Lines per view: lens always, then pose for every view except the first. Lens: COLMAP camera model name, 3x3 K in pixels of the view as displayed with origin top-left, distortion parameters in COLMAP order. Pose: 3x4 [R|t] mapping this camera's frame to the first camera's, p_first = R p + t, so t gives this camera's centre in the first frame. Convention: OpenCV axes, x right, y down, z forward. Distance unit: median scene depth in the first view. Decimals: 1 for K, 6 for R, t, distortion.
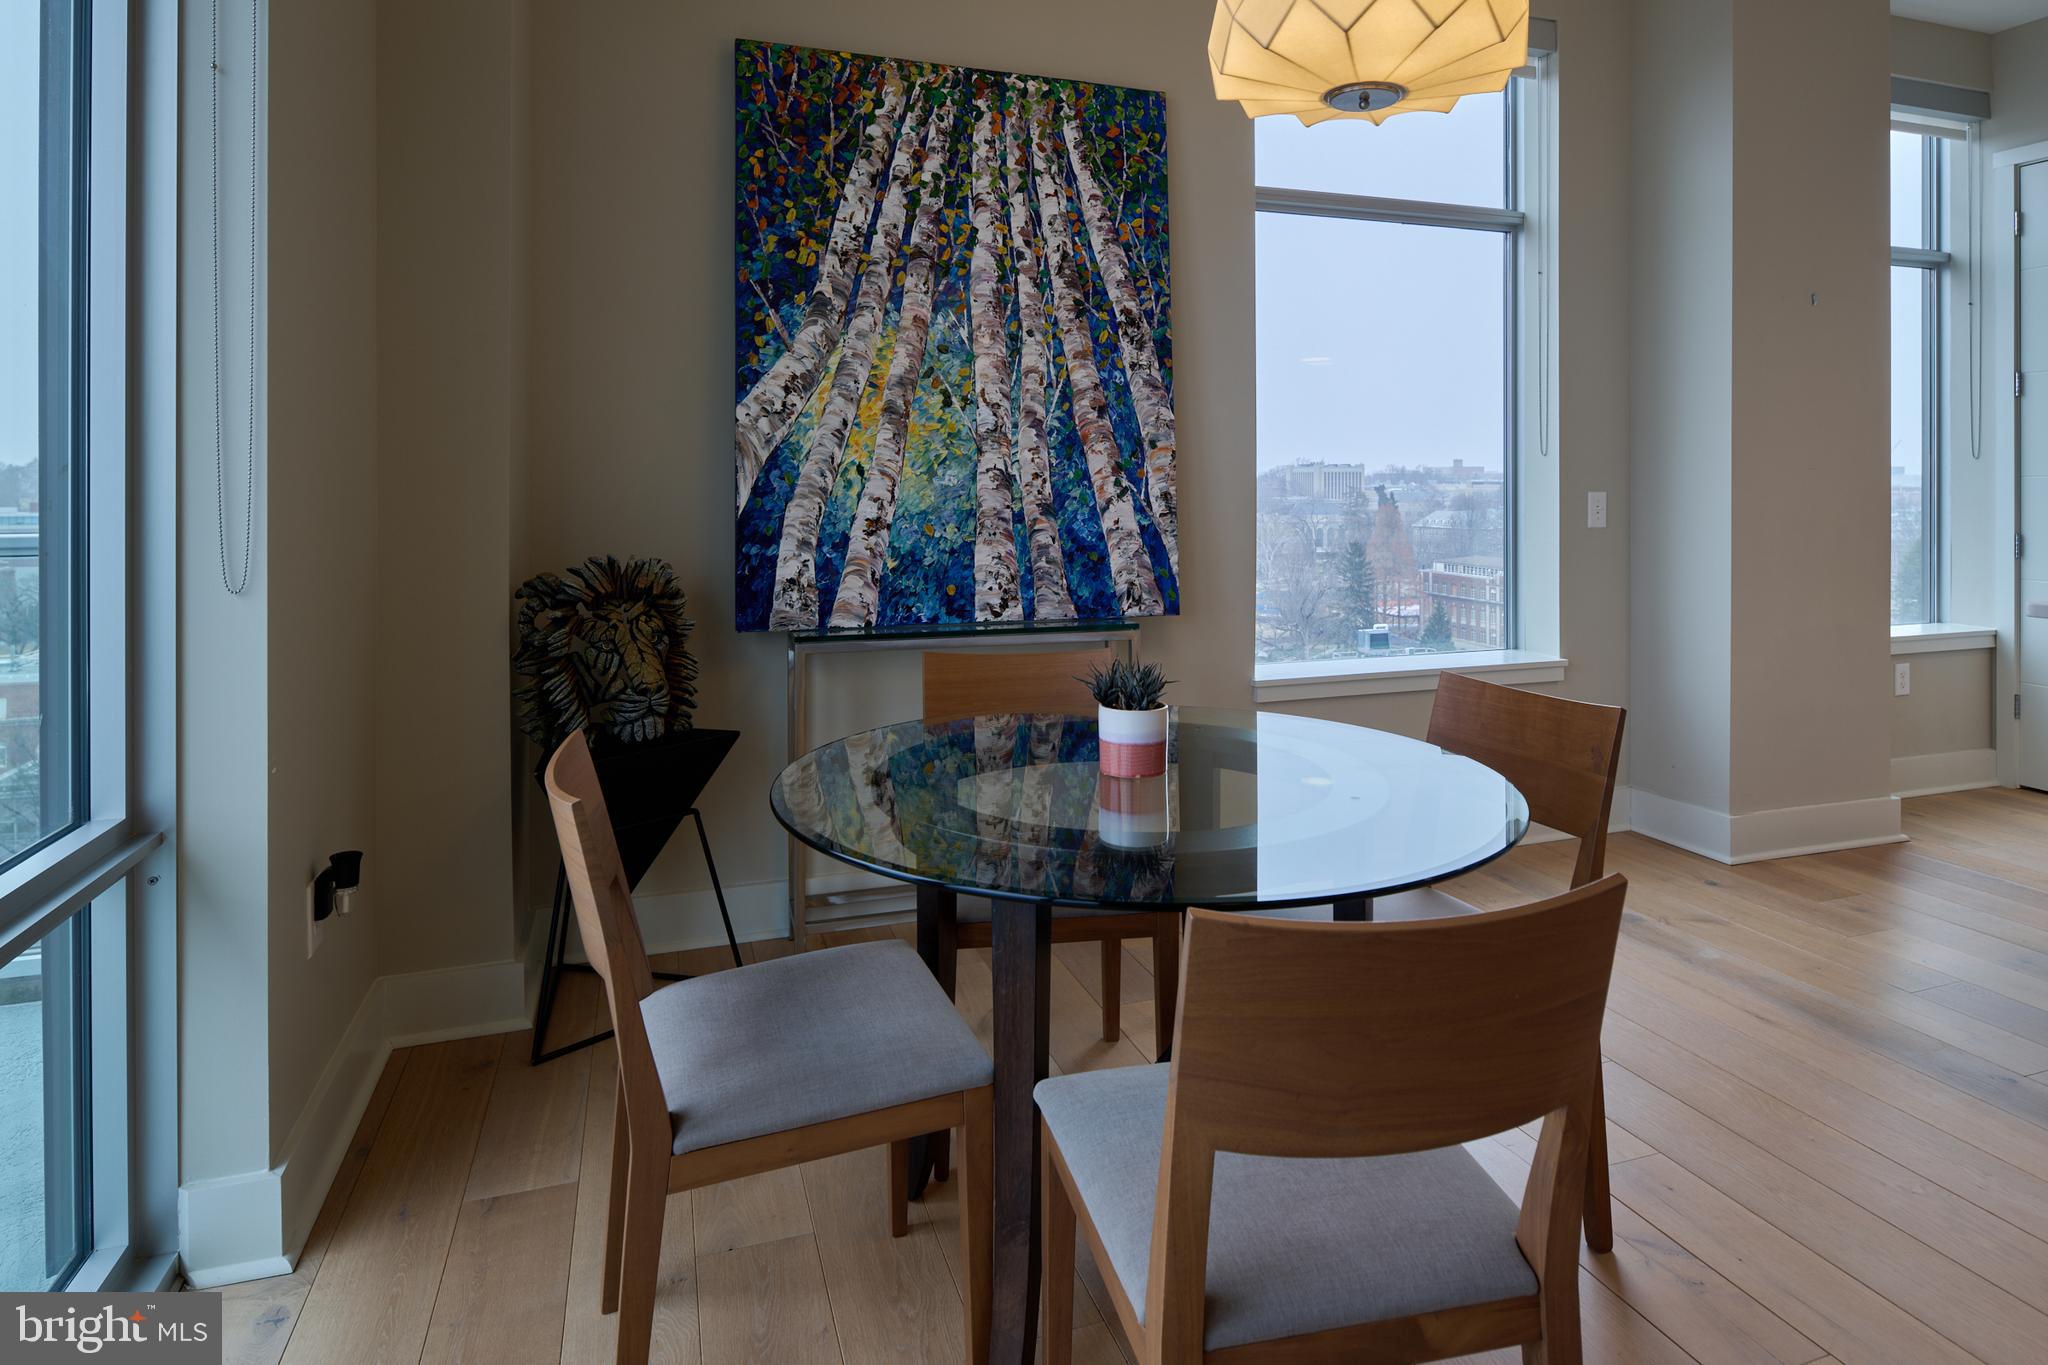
lens RADIAL K [[1125.9, 0, 1032.5], [0, 1125.9, 480.7], [0, 0, 1]] dist [-0.003380, -0.005768]
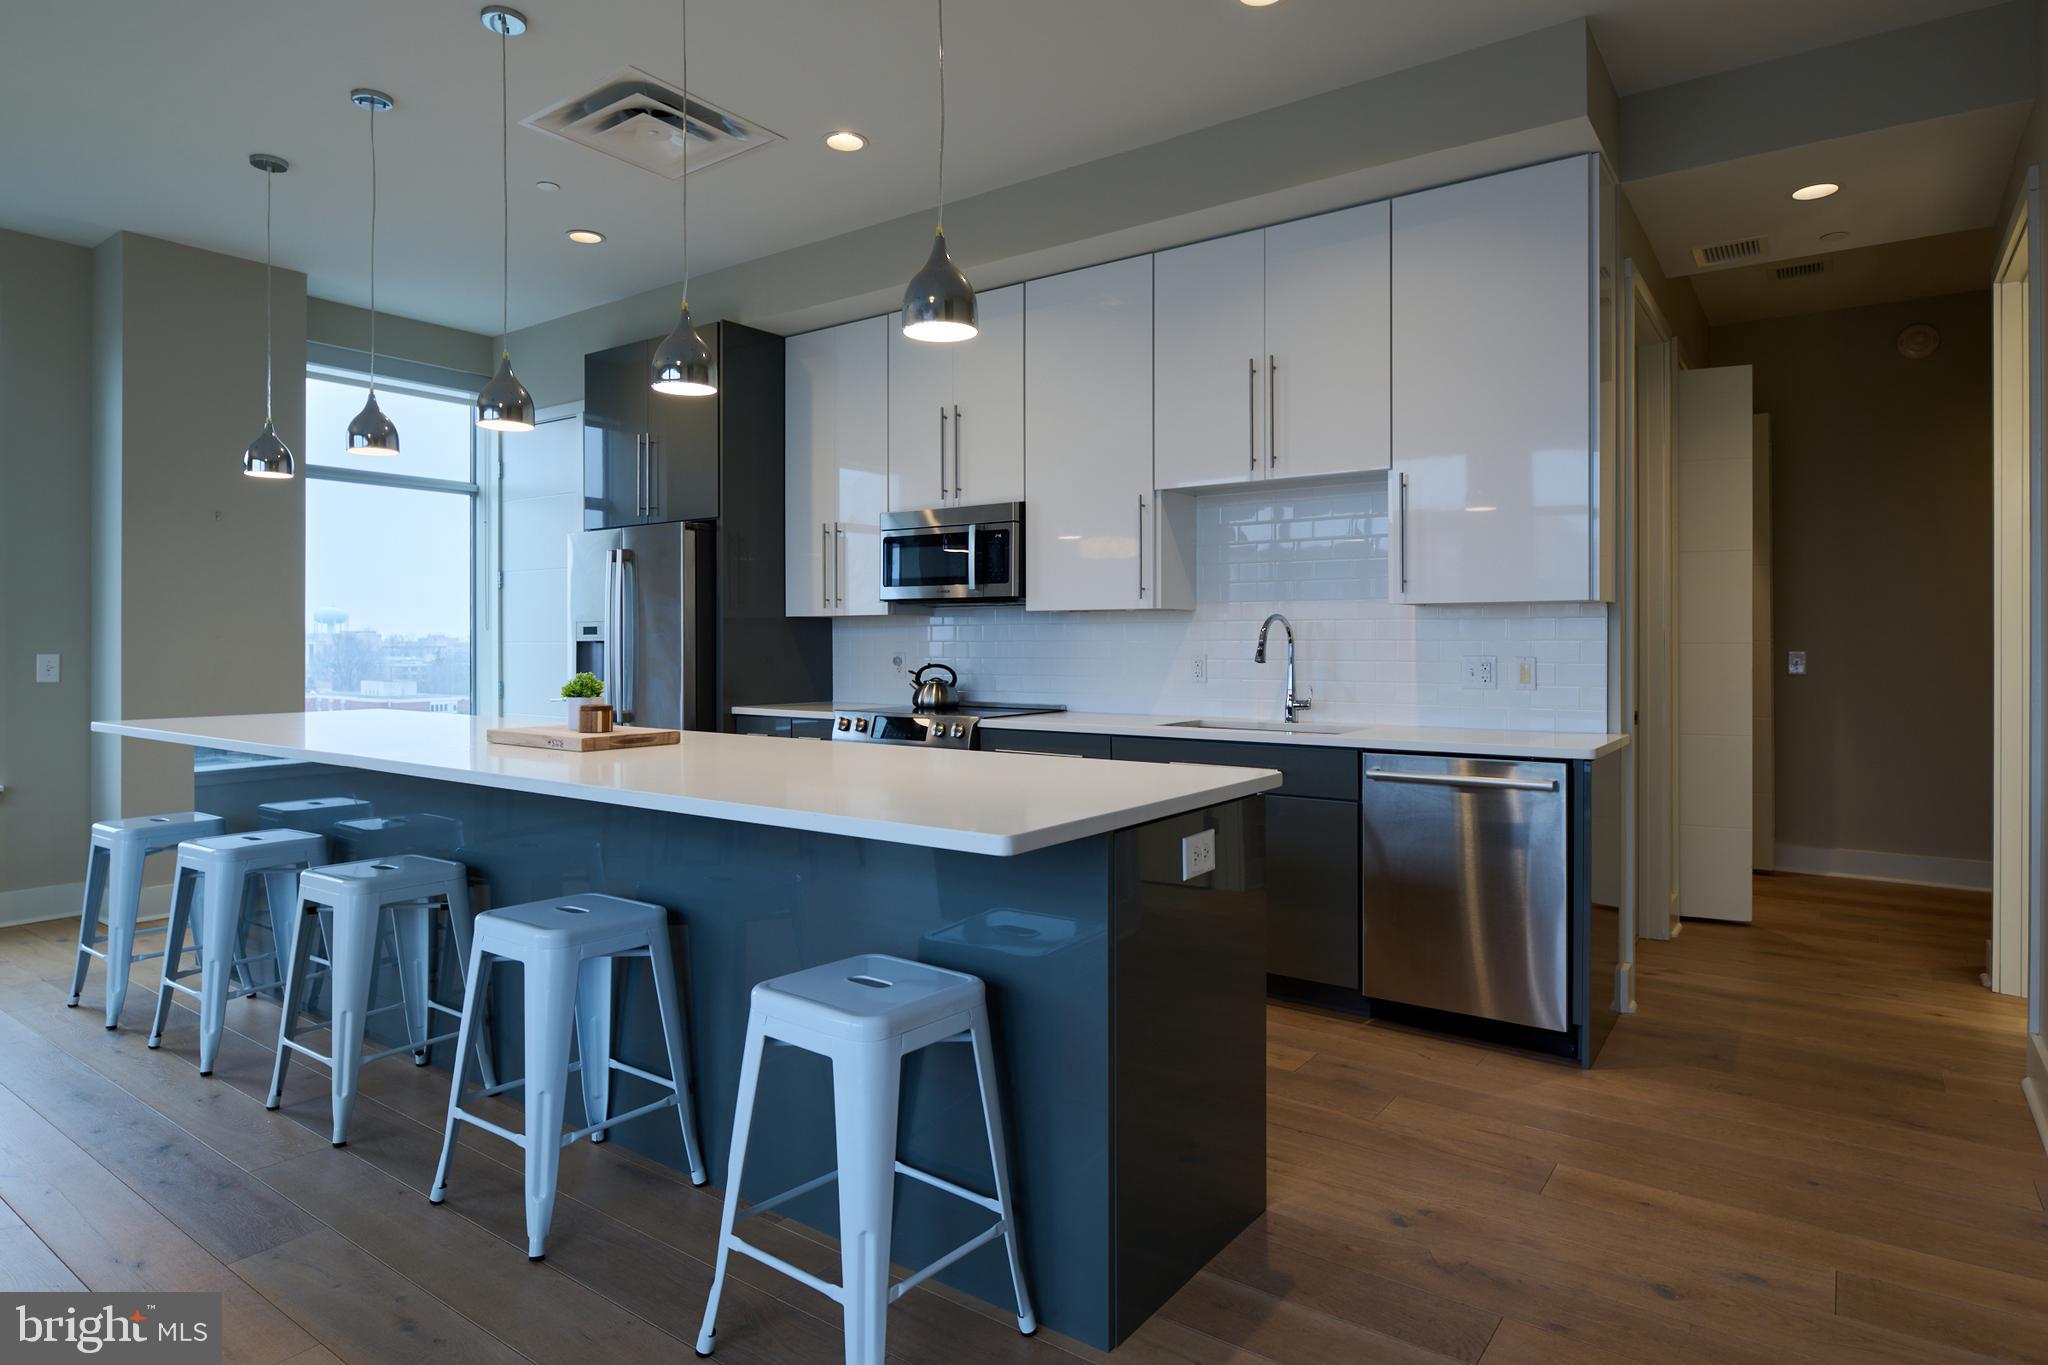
lens RADIAL K [[1125.9, 0, 1029.2], [0, 1125.9, 636.8], [0, 0, 1]] dist [-0.003380, -0.005768]
pose [[0.808721, 0.004503, 0.588175, 0.815857], [0.000122, 0.999969, -0.007824, 0.000808], [-0.588192, 0.006399, 0.808696, -0.851491]]
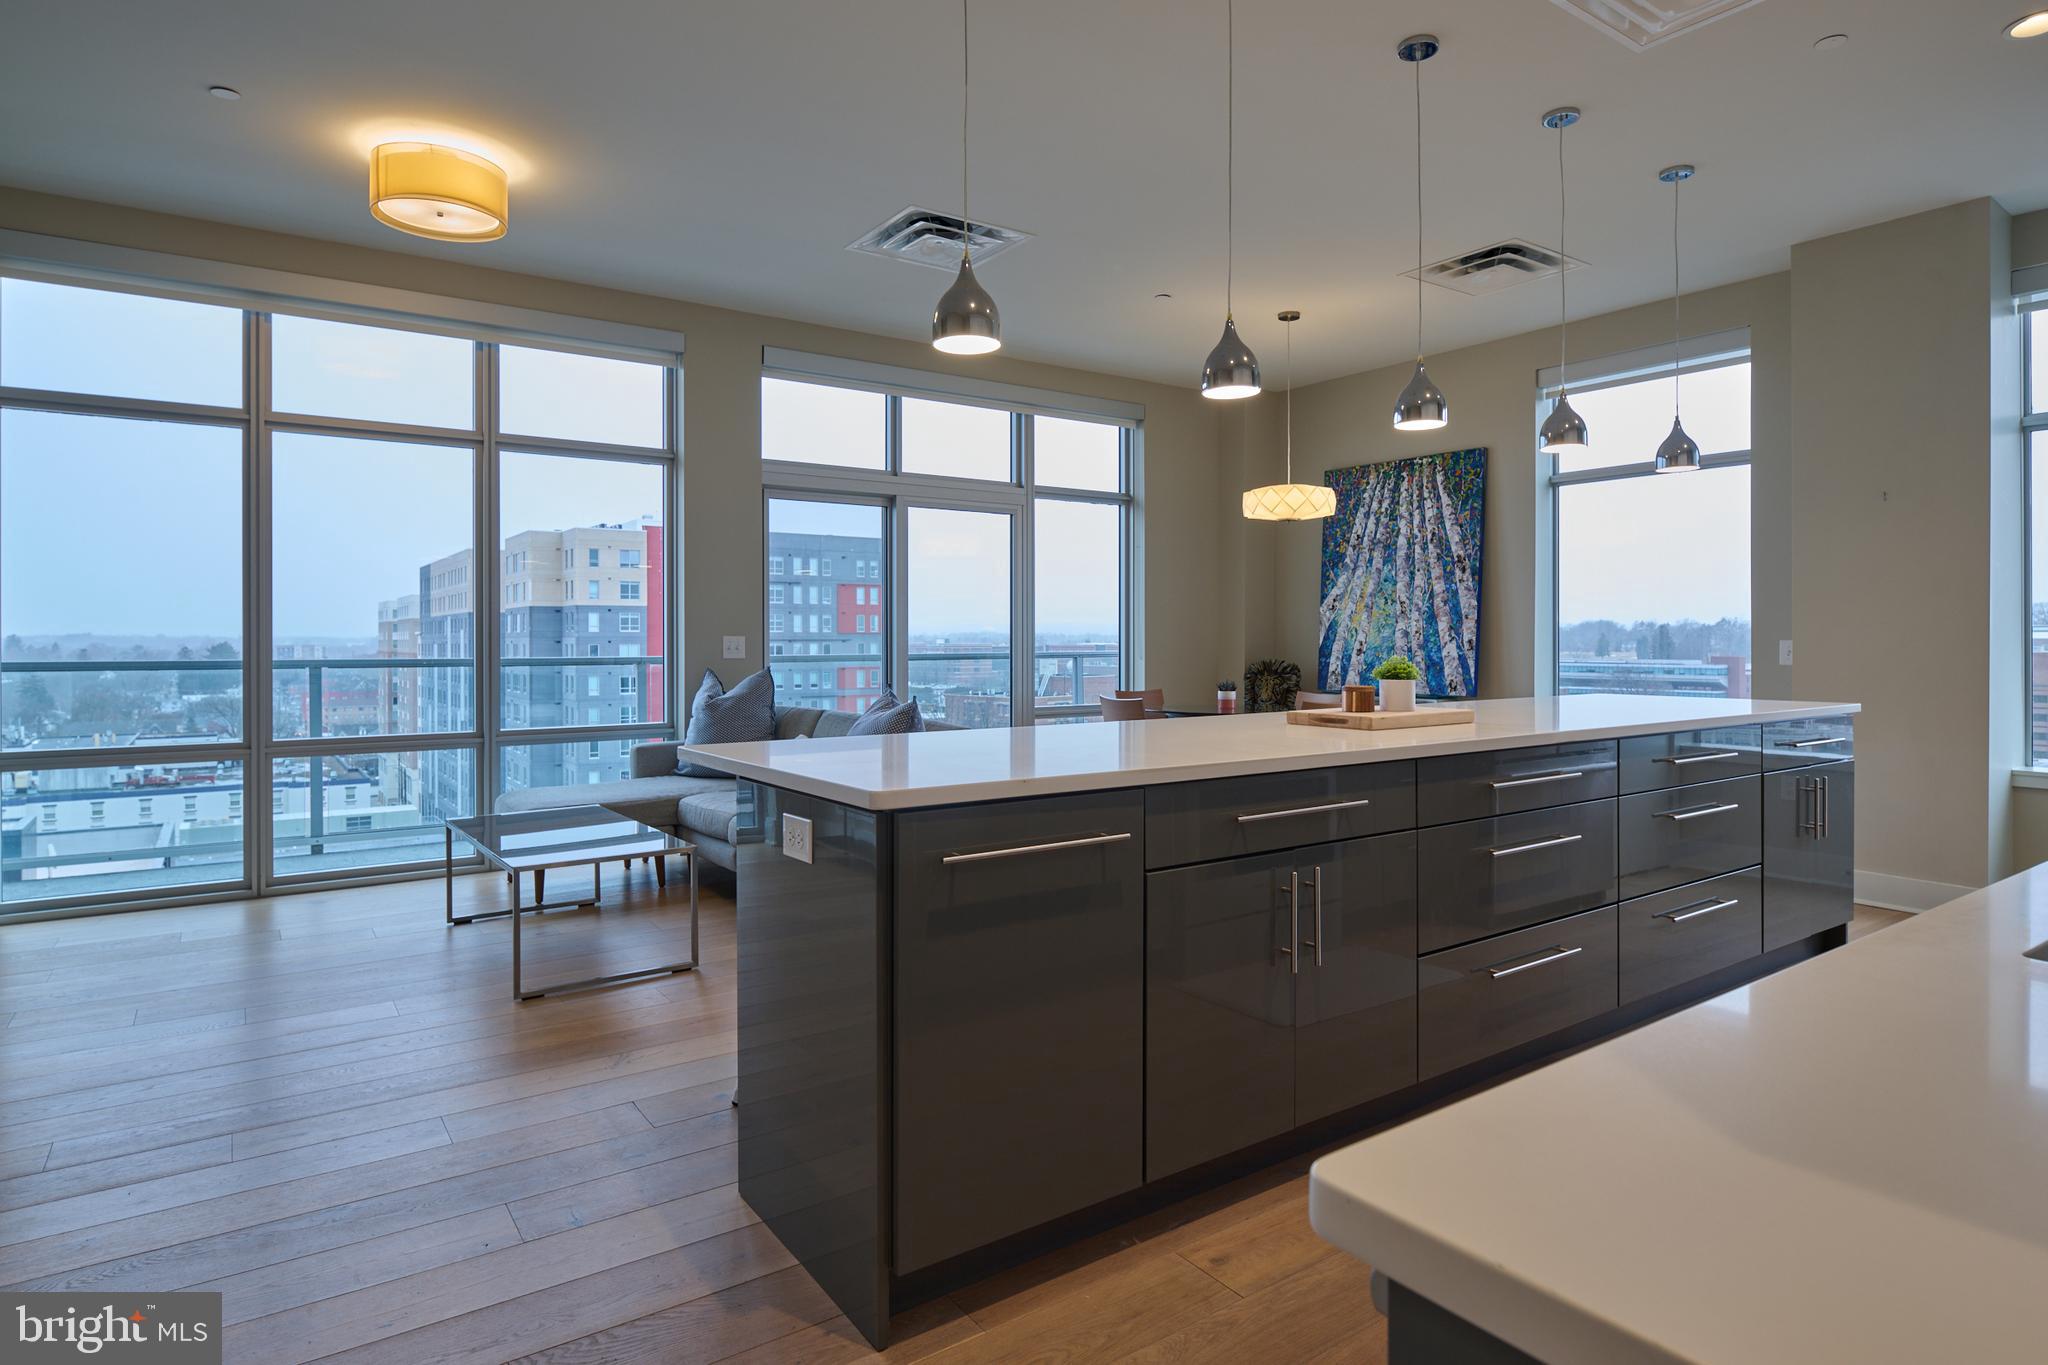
lens RADIAL K [[1125.9, 0, 1022.1], [0, 1125.9, 634.8], [0, 0, 1]] dist [-0.003380, -0.005768]
pose [[0.276828, -0.003109, -0.960914, 1.995172], [0.000465, 0.999995, -0.003101, 0.008220], [0.960919, 0.000412, 0.276828, -0.420707]]
